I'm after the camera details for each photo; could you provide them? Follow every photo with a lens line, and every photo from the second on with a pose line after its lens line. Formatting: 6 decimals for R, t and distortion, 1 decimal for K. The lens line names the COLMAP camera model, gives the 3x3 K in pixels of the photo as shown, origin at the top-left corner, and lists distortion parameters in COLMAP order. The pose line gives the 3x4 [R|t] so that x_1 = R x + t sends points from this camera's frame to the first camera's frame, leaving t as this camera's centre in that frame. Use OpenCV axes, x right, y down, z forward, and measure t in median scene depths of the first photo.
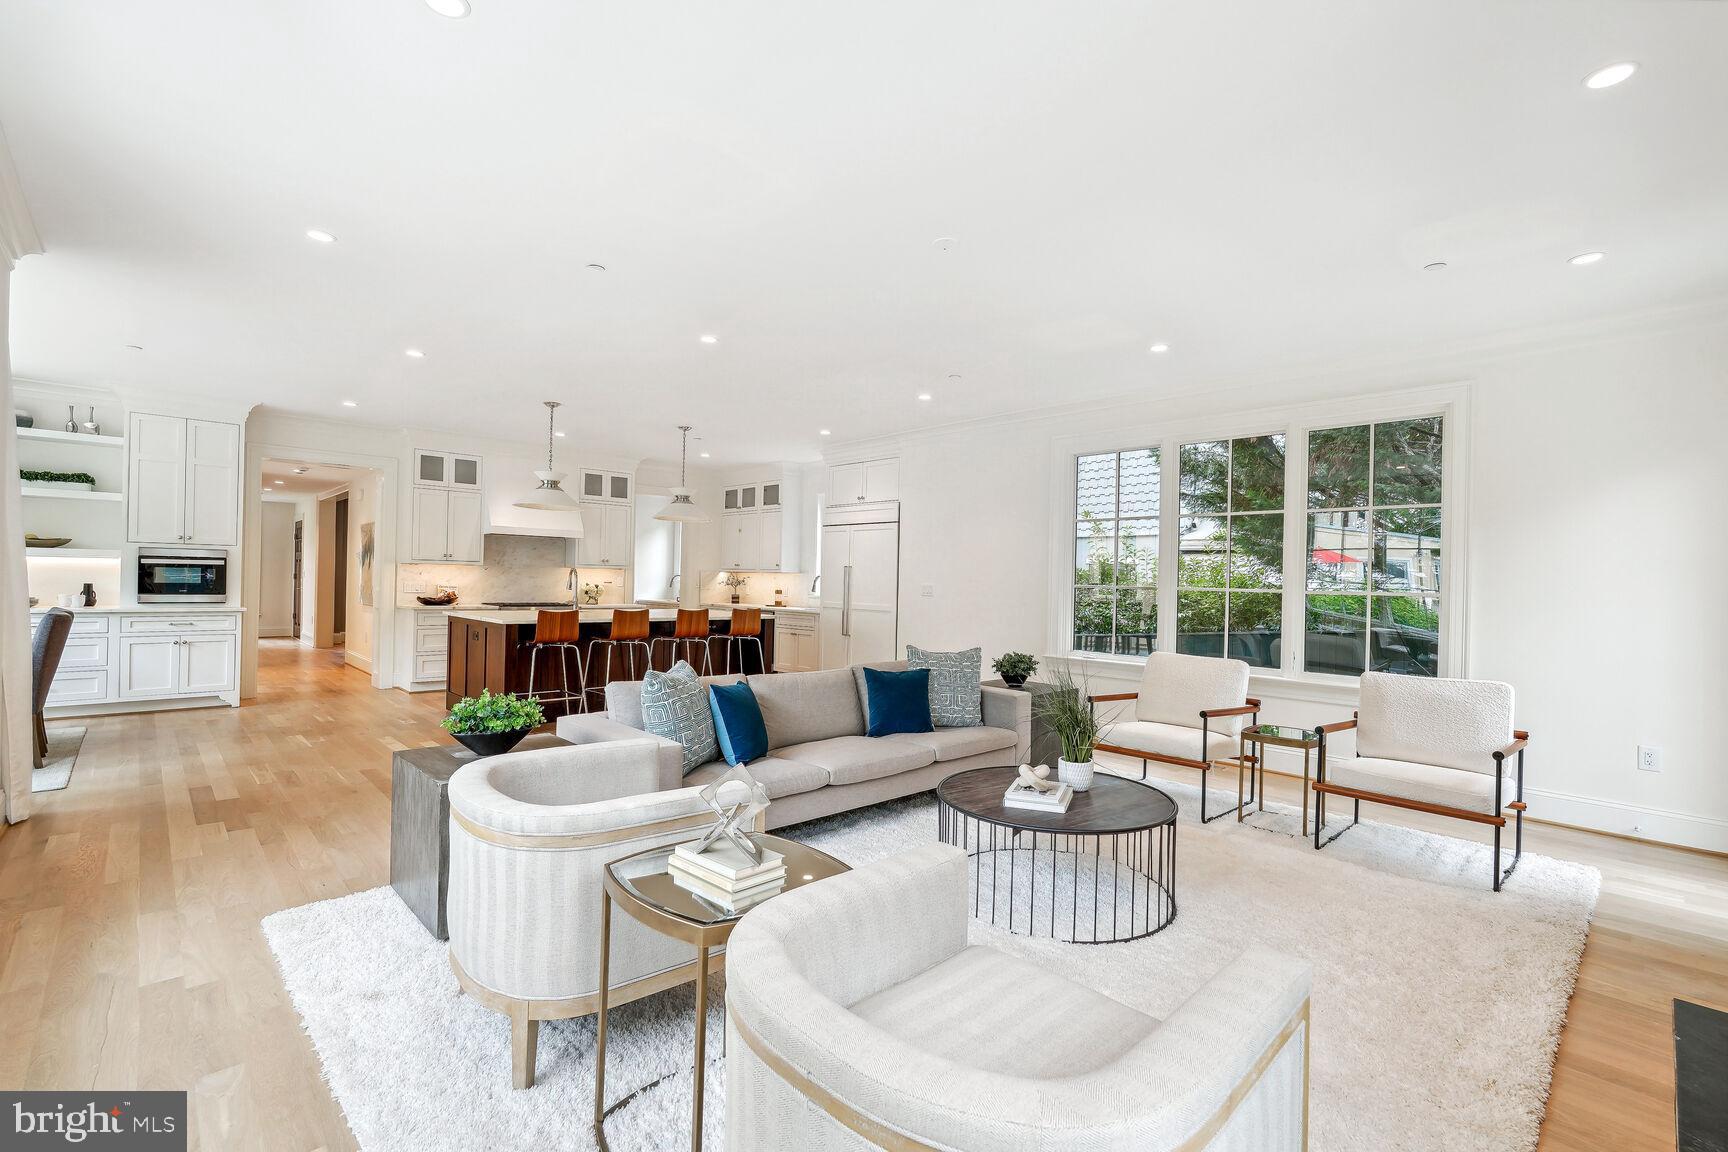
lens RADIAL K [[766.7, 0, 866.3], [0, 766.7, 572.8], [0, 0, 1]] dist [-0.012335, 0.001847]
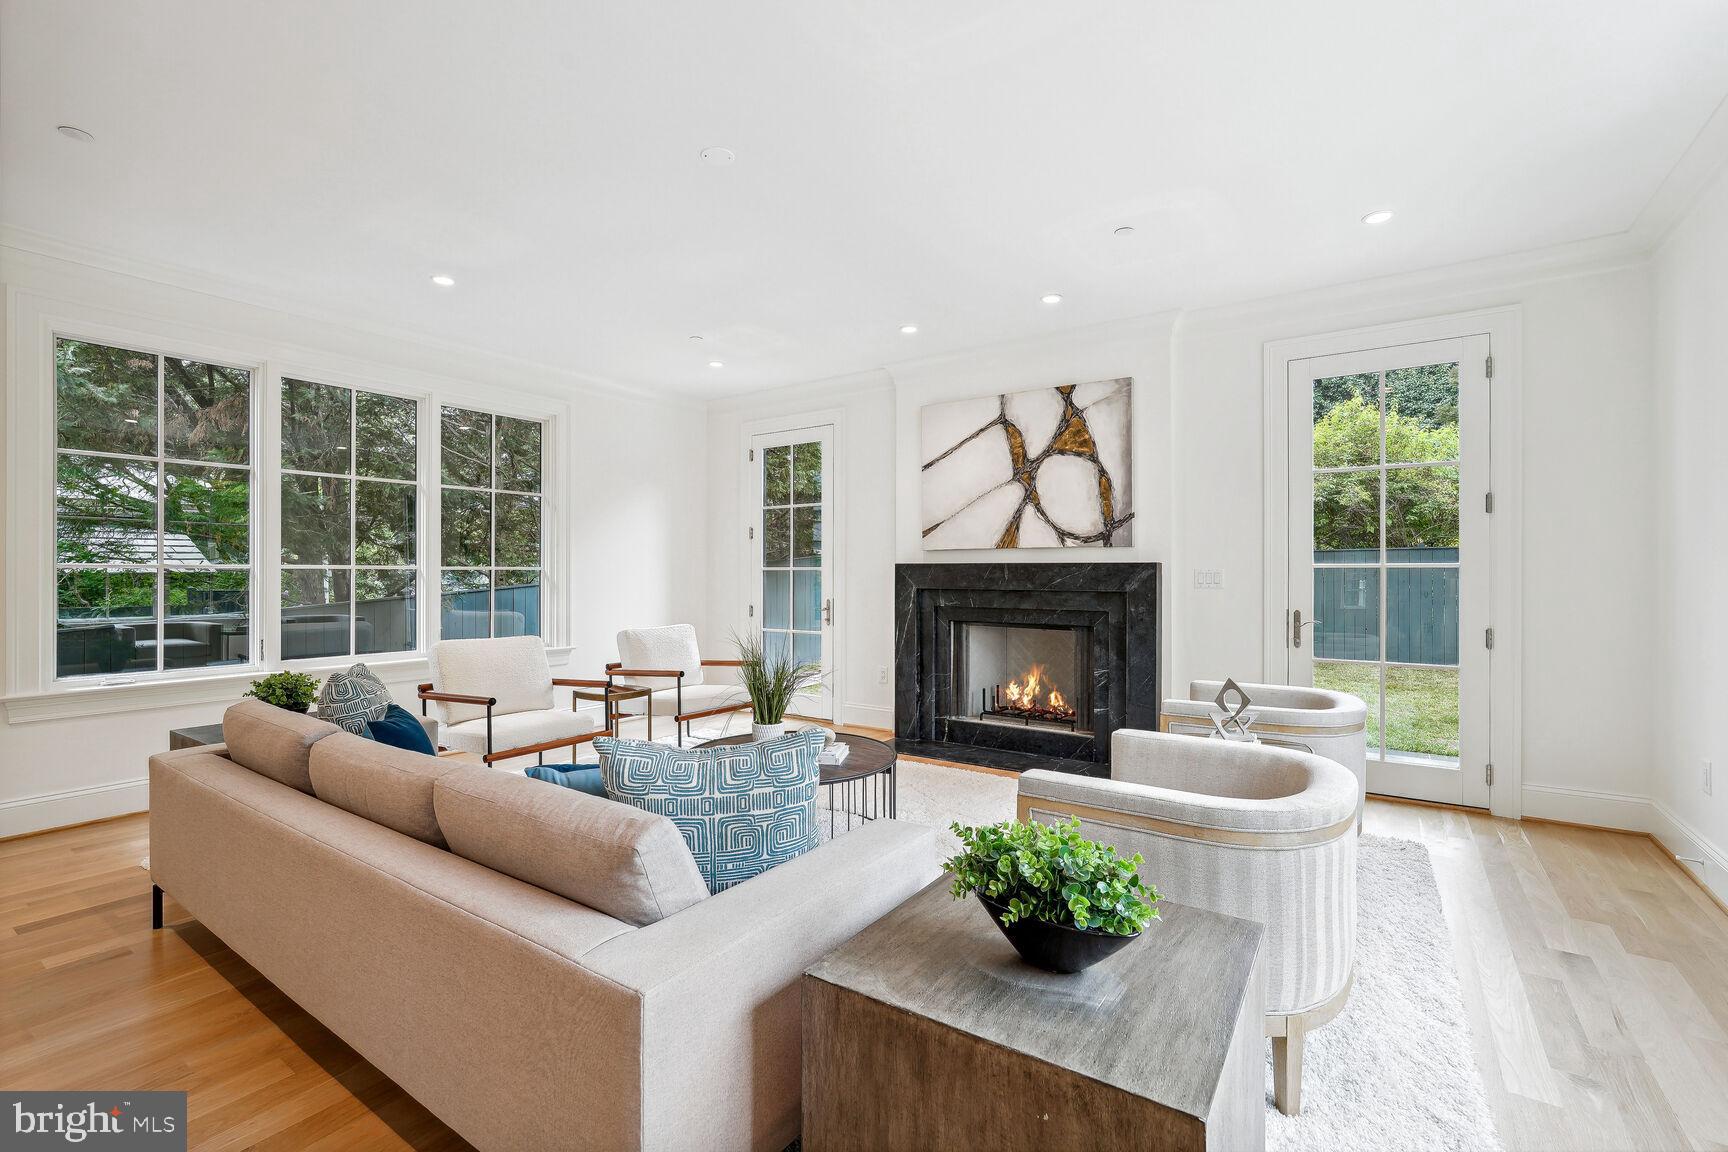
lens RADIAL K [[766.7, 0, 863.3], [0, 766.7, 566.6], [0, 0, 1]] dist [-0.012335, 0.001847]
pose [[-0.203973, -0.013404, 0.978885, -0.309016], [-0.010448, 0.999879, 0.011515, 0.007131], [-0.978921, -0.007879, -0.204089, 0.417683]]
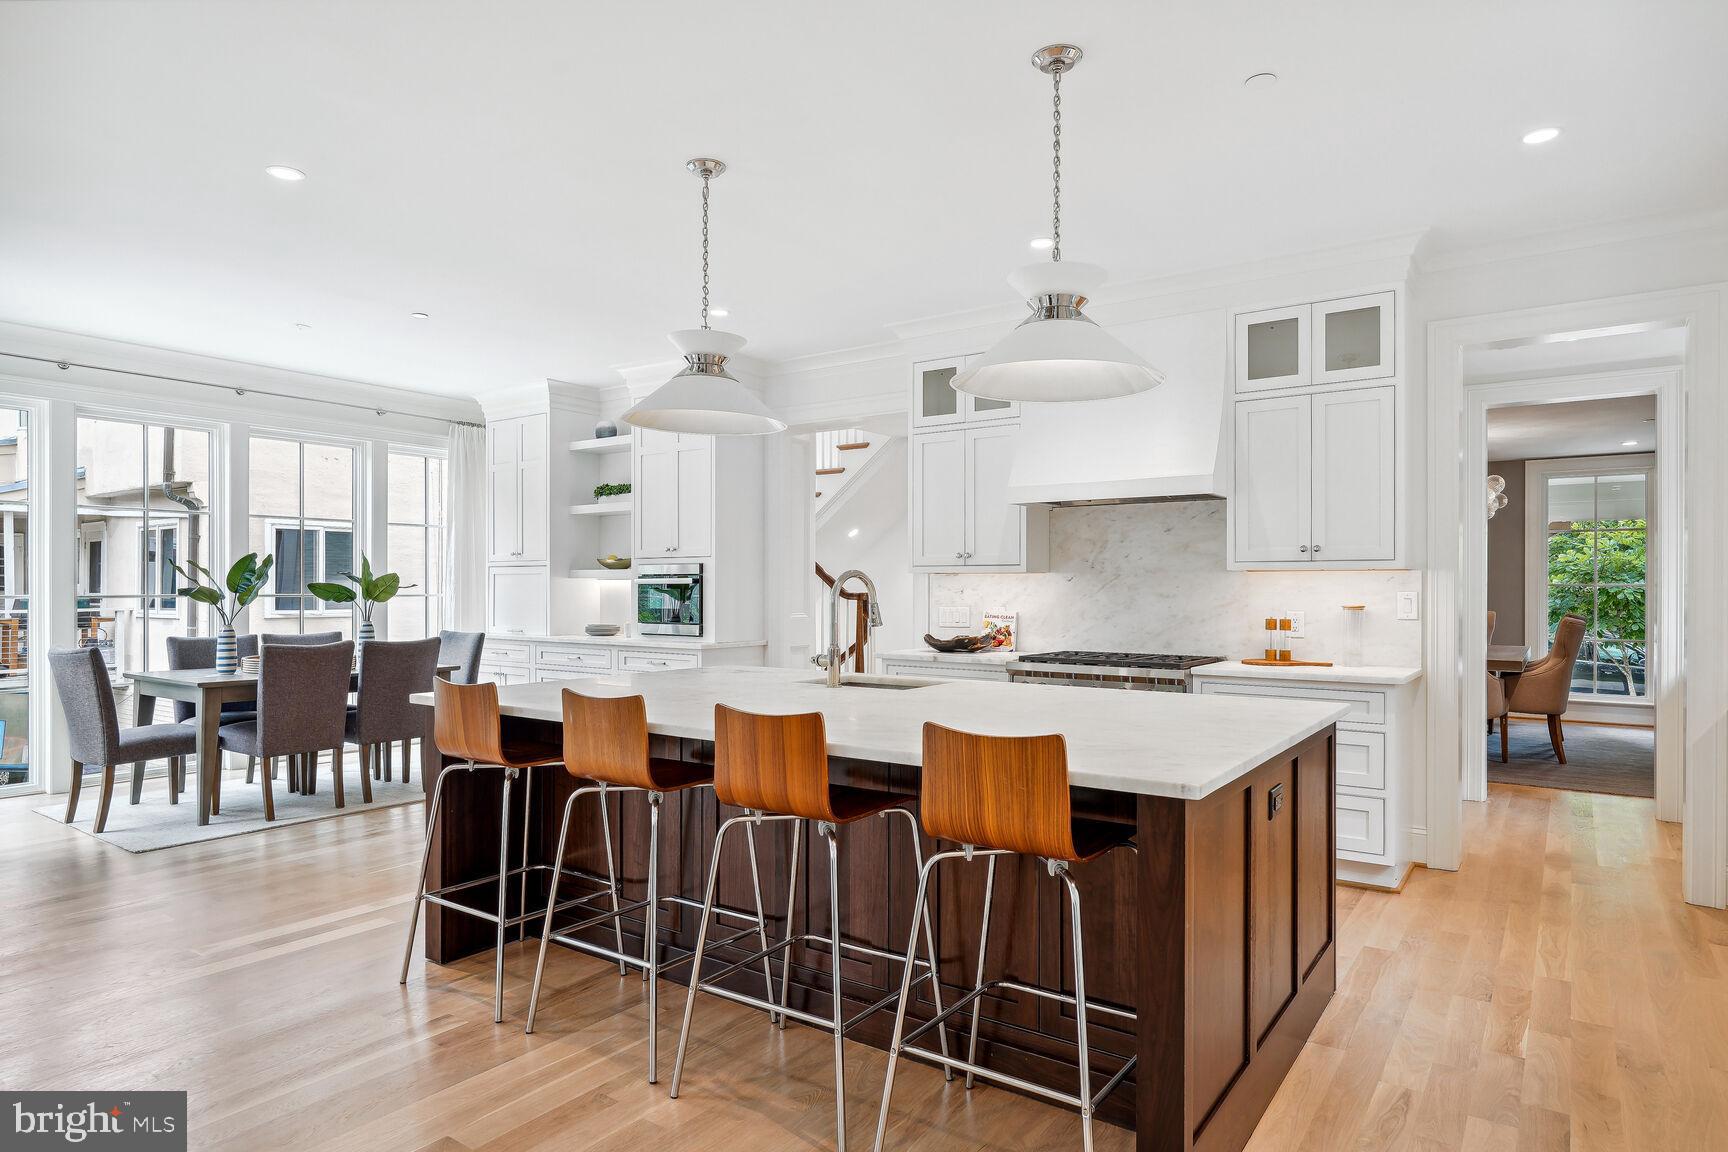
lens RADIAL K [[995.7, 0, 863.2], [0, 995.7, 586.0], [0, 0, 1]] dist [0.006972, -0.002635]
pose [[0.188270, -0.023446, -0.981837, 0.095175], [0.012441, 0.999692, -0.021487, 0.011297], [0.982039, -0.008169, 0.188503, 0.795651]]
